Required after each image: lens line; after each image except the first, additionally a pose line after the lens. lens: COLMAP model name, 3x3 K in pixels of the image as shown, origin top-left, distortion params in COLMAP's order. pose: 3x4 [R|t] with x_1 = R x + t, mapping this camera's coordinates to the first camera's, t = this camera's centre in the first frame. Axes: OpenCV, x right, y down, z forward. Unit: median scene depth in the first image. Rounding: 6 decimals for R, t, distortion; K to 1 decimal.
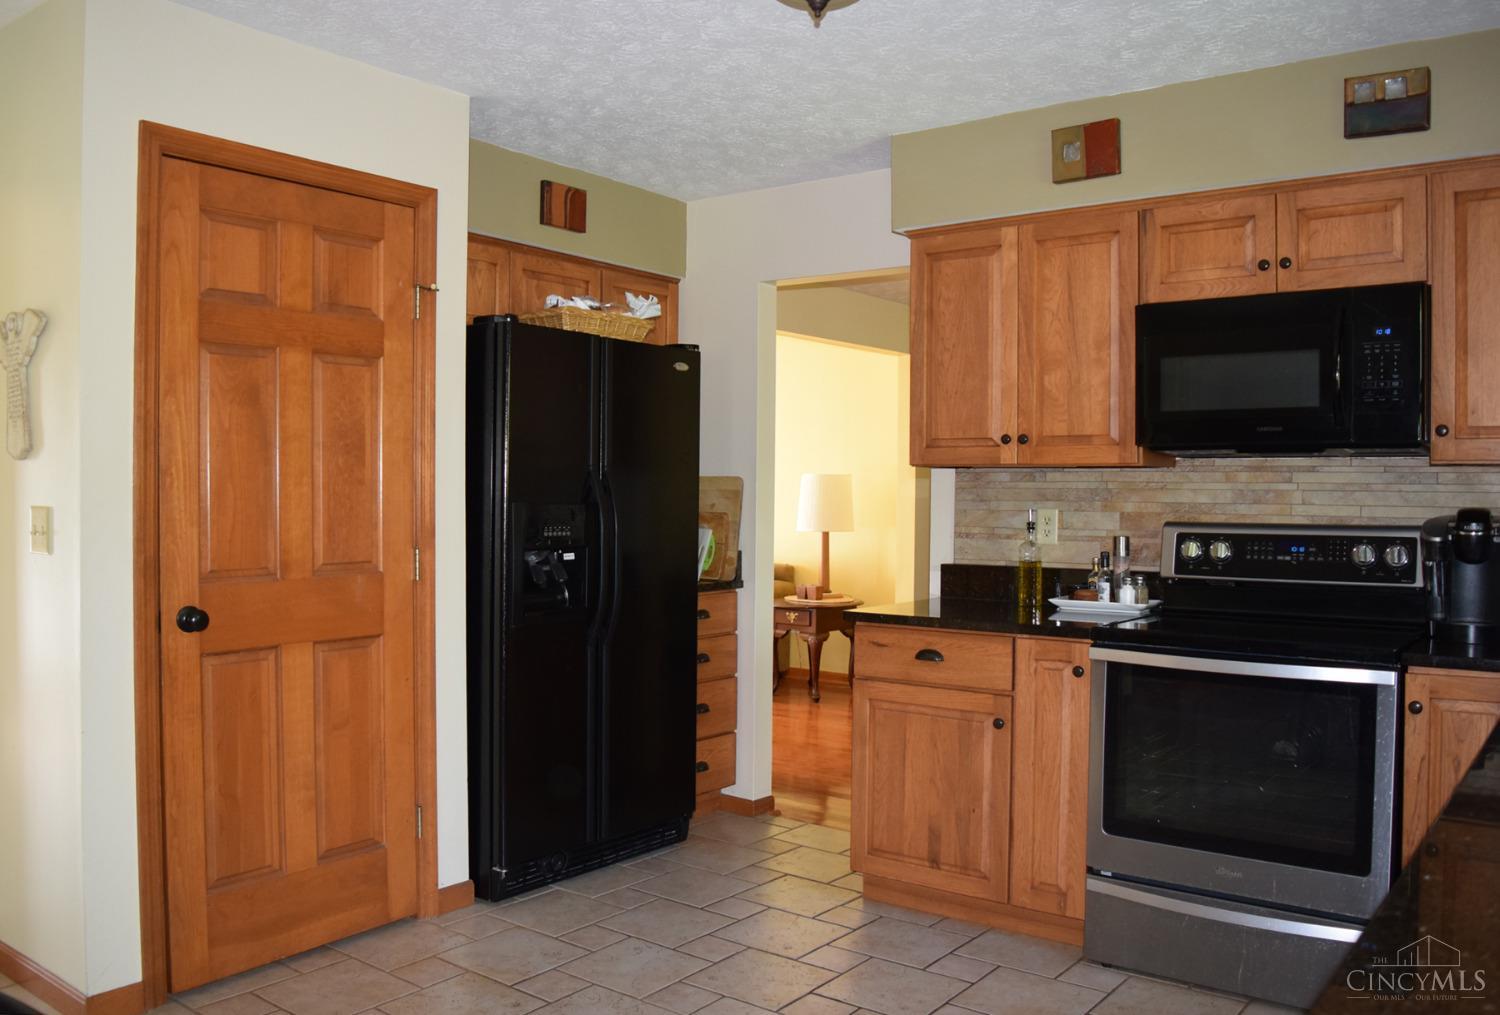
lens RADIAL K [[1226.6, 0, 750.0], [0, 1226.6, 507.5], [0, 0, 1]] dist [-0.090941, 0.013650]
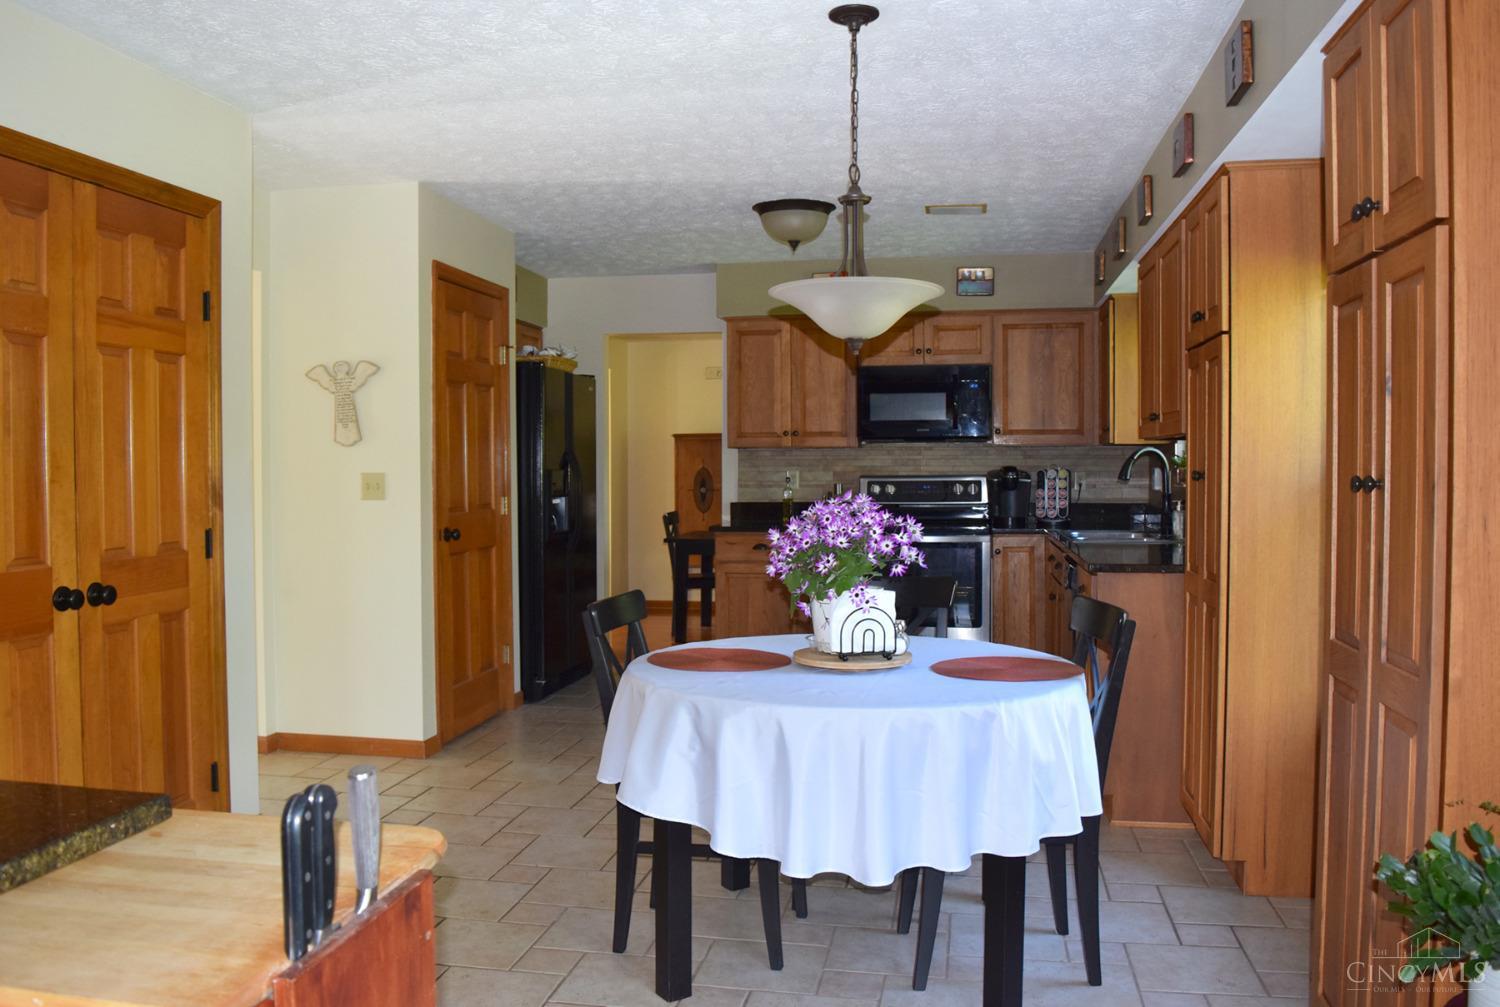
lens RADIAL K [[1220.4, 0, 750.0], [0, 1220.4, 503.5], [0, 0, 1]] dist [-0.053238, 0.003328]
pose [[0.890611, -0.024203, 0.454121, -0.728921], [0.016898, 0.999654, 0.020138, 0.014413], [-0.454452, -0.010261, 0.890712, -0.688131]]
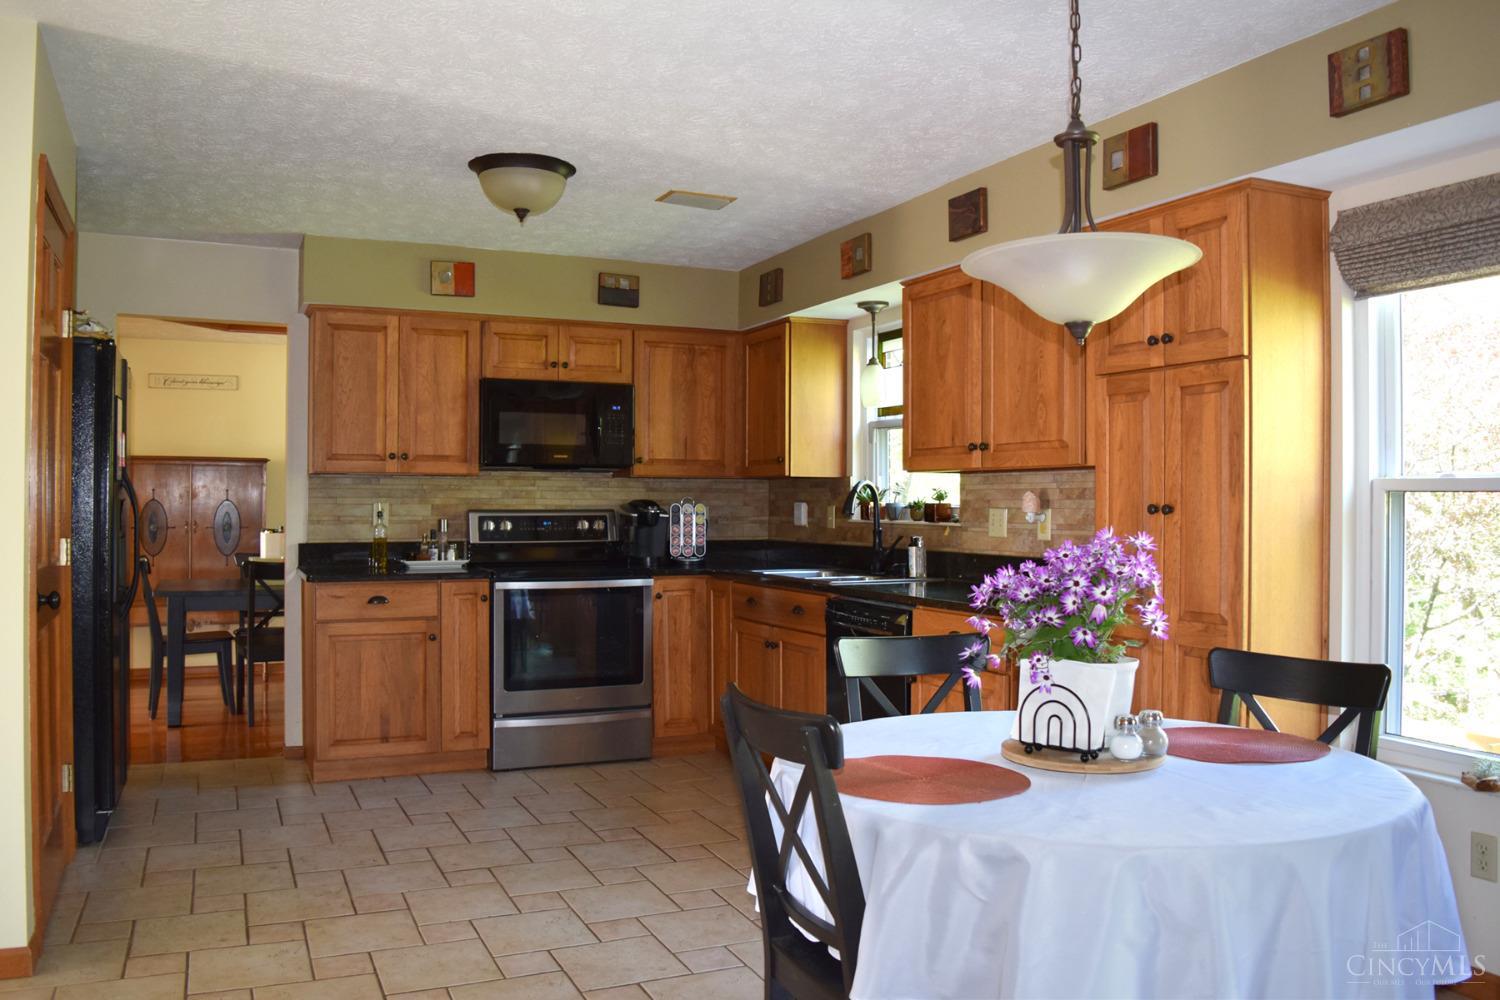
lens RADIAL K [[1171.2, 0, 750.0], [0, 1171.2, 500.0], [0, 0, 1]] dist [-0.092596, 0.017533]
pose [[0.466197, -0.002649, 0.884677, -0.886562], [0.012151, 0.999920, -0.003409, 0.009070], [-0.884597, 0.012339, 0.466193, -0.063060]]
